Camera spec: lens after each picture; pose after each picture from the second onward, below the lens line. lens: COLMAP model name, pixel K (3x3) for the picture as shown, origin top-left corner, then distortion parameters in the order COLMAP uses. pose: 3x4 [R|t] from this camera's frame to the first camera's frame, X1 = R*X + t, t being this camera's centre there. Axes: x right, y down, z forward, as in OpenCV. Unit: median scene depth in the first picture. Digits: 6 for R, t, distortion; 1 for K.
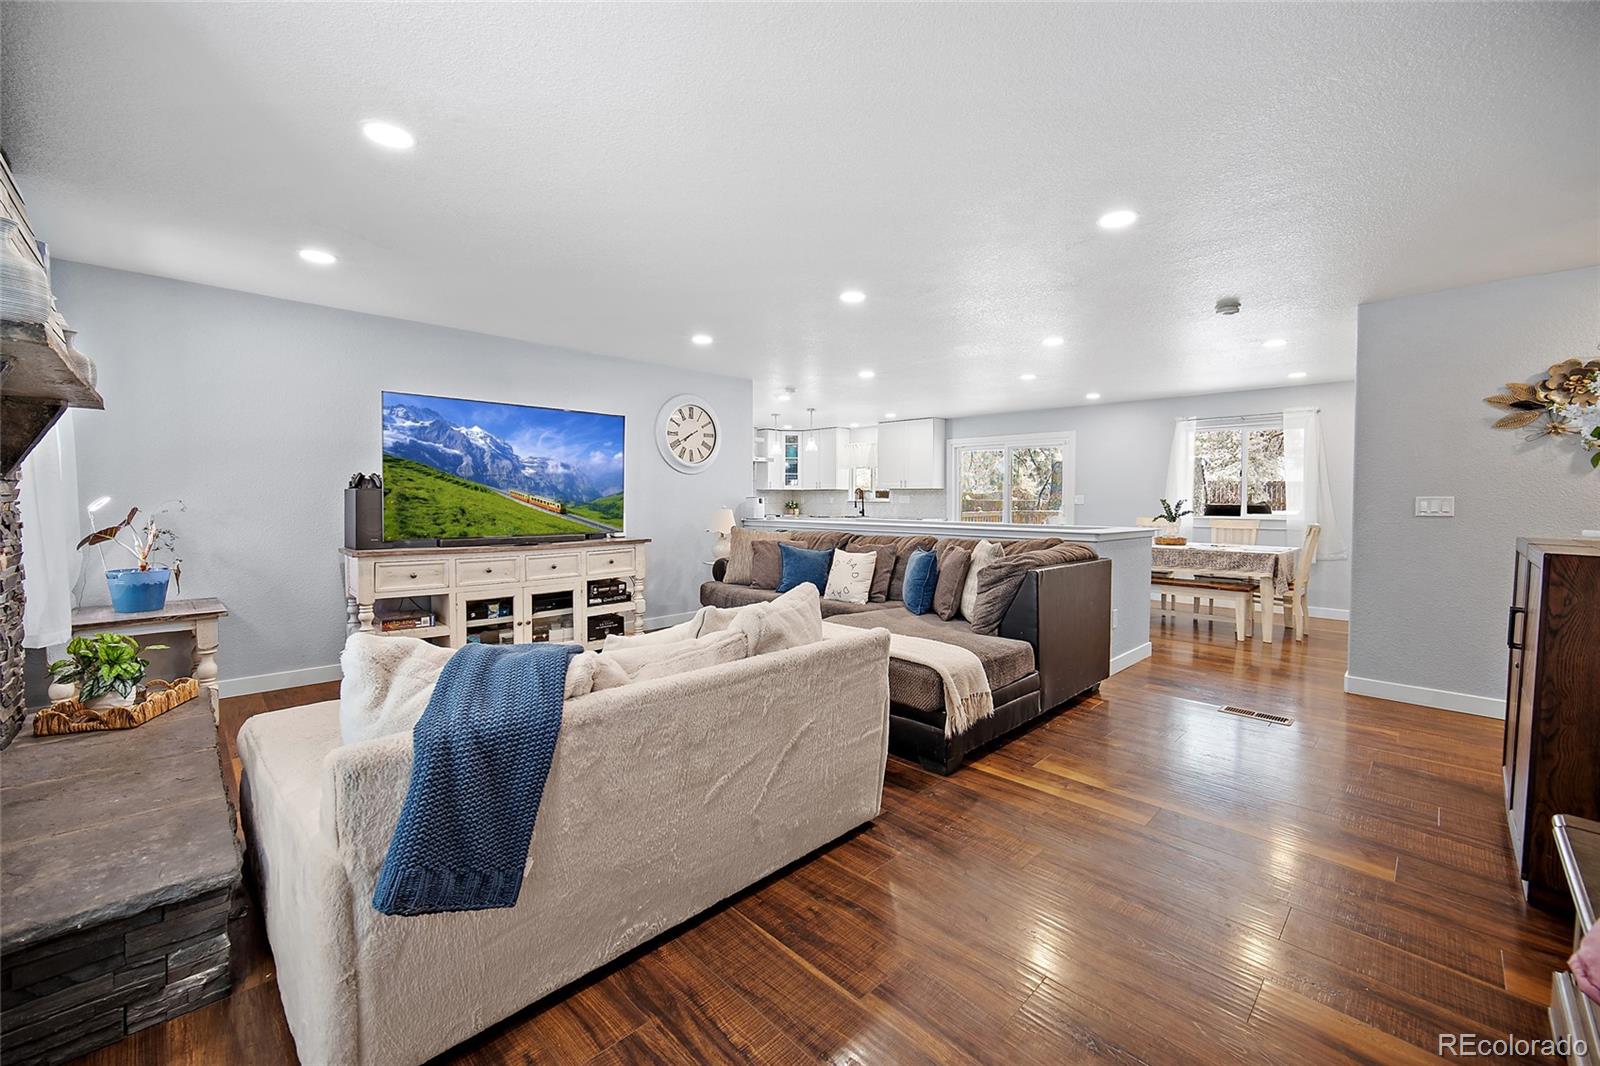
lens RADIAL K [[617.6, 0, 803.9], [0, 617.6, 590.4], [0, 0, 1]] dist [0.000015, -0.006708]
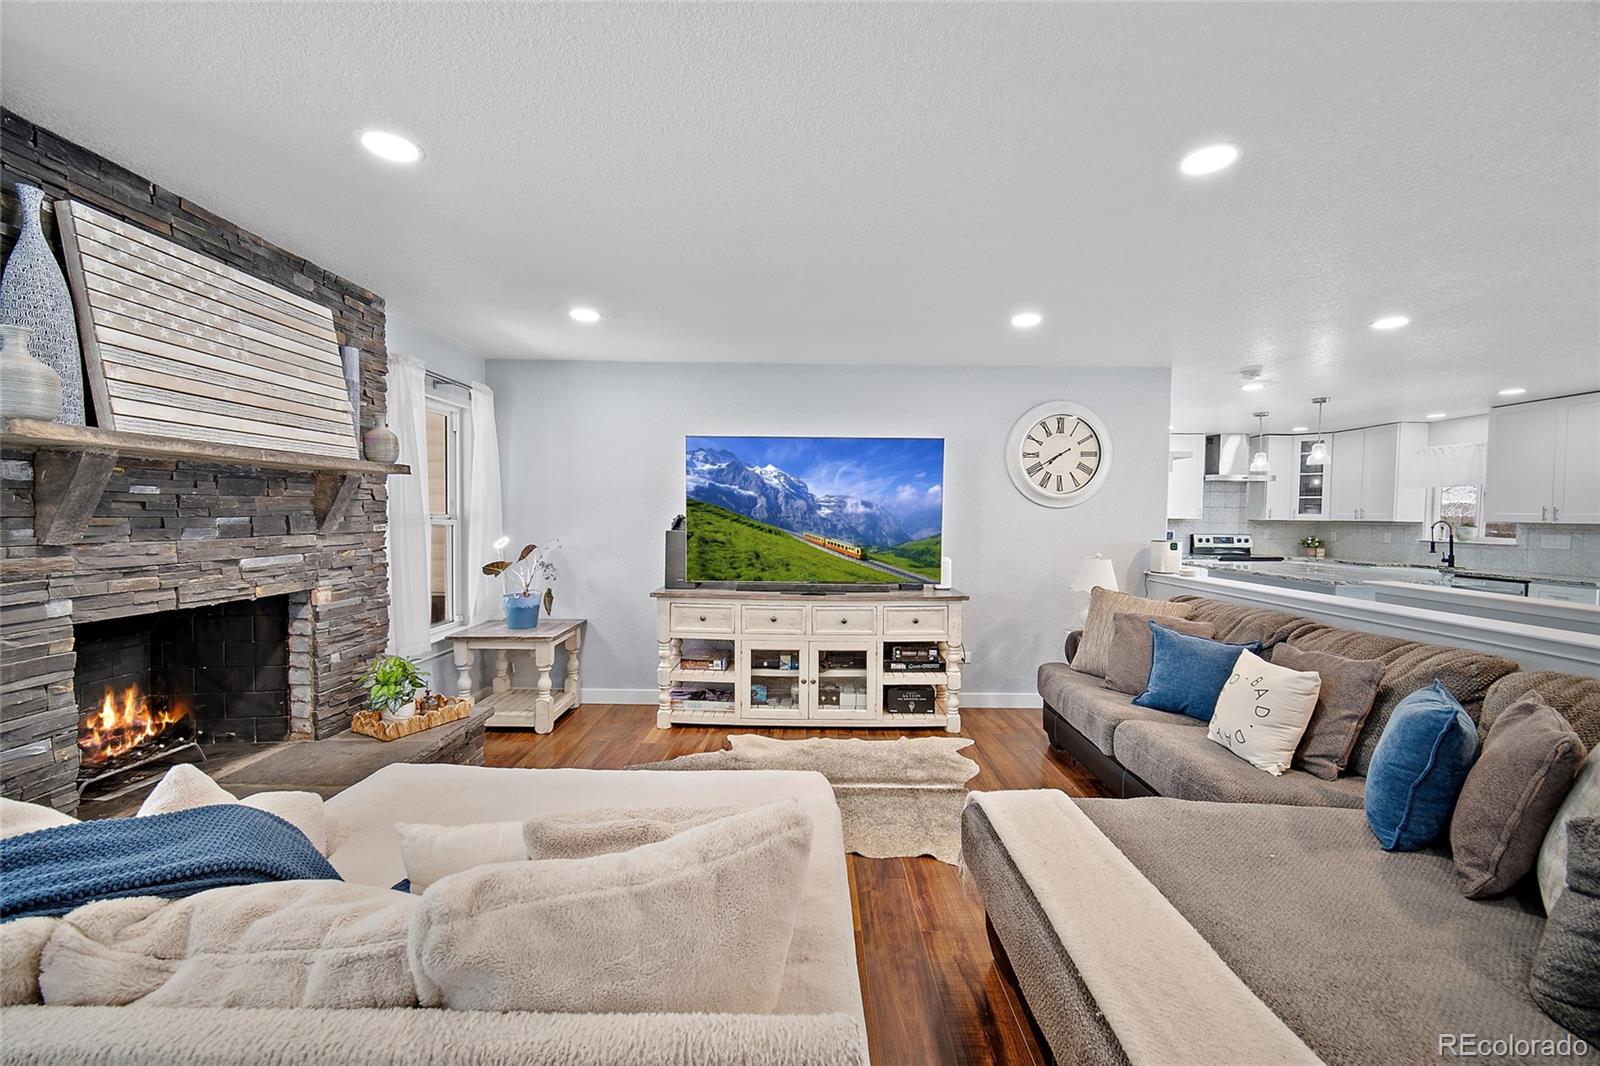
lens RADIAL K [[617.6, 0, 803.9], [0, 617.6, 590.4], [0, 0, 1]] dist [0.000015, -0.006708]
pose [[0.712642, 0.080748, -0.696865, 0.150923], [-0.106817, 0.994261, 0.005973, -0.081738], [0.693347, 0.070181, 0.717178, 0.349749]]
